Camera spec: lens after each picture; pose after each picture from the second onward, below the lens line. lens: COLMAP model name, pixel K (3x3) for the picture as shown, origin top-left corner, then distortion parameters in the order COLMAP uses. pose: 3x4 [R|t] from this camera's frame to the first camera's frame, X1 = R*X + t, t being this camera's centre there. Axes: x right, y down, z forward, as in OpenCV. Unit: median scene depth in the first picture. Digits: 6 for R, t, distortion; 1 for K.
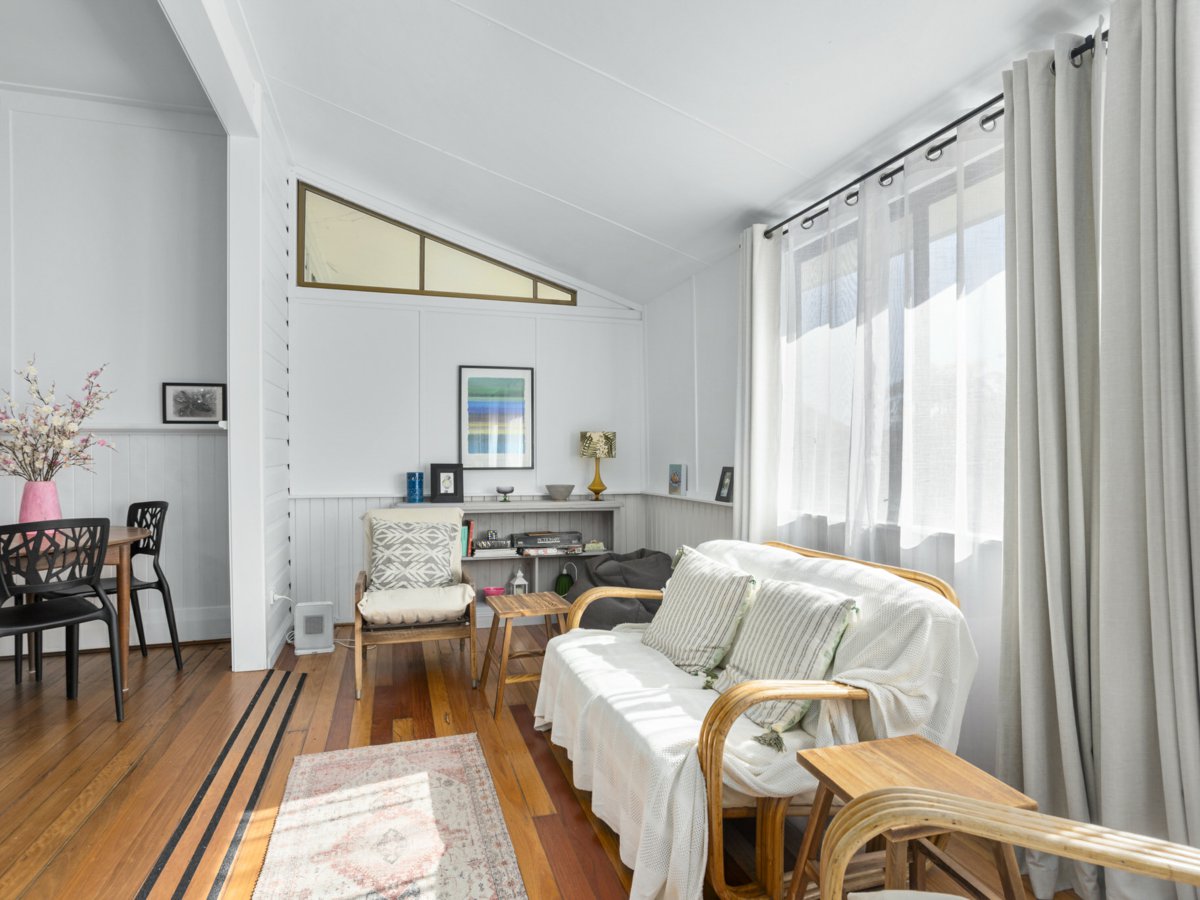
lens RADIAL K [[666.7, 0, 600.0], [0, 666.7, 450.0], [0, 0, 1]] dist [-0.074952, 0.049379]
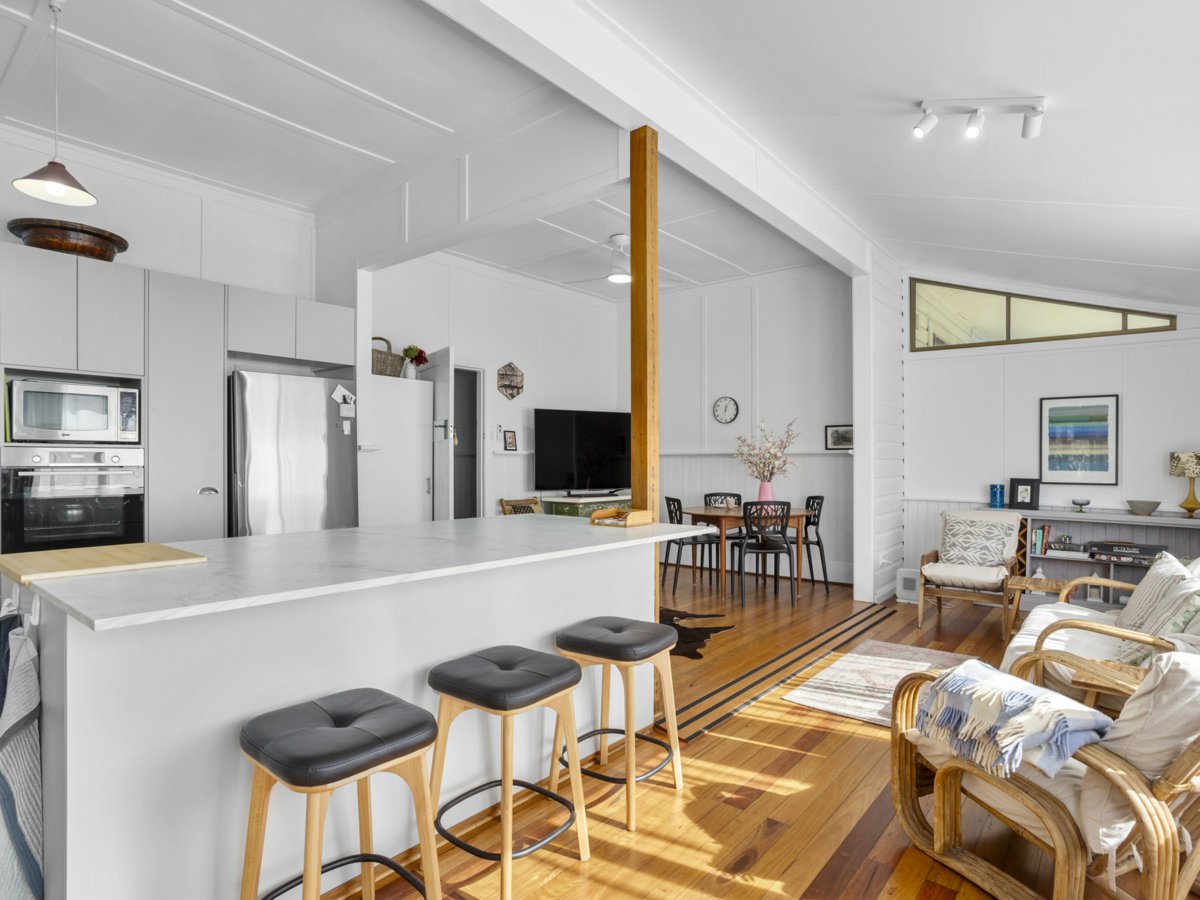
lens RADIAL K [[649.5, 0, 602.9], [0, 649.5, 464.2], [0, 0, 1]] dist [-0.056647, 0.029293]
pose [[0.542621, 0.011287, -0.839902, 0.422084], [-0.002679, 0.999928, 0.011707, -0.022431], [0.839974, -0.004102, 0.542612, -0.390949]]
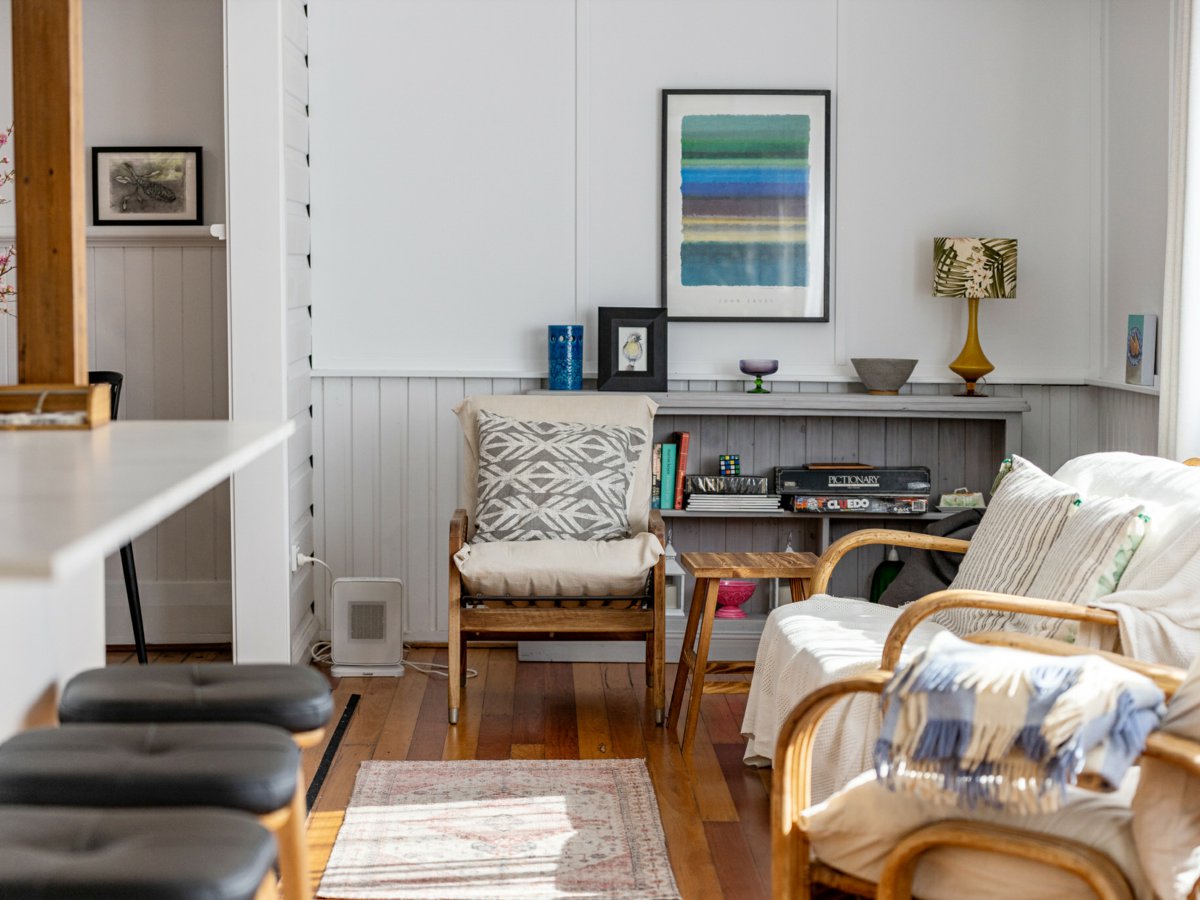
lens RADIAL K [[2677.9, 0, 600.0], [0, 2677.9, 450.0], [0, 0, 1]] dist [-0.080739, 0.037978]
pose [[0.961317, 0.023981, -0.274400, 0.316204], [-0.005229, 0.997612, 0.068864, -0.010428], [0.275396, -0.064765, 0.959147, -0.967336]]
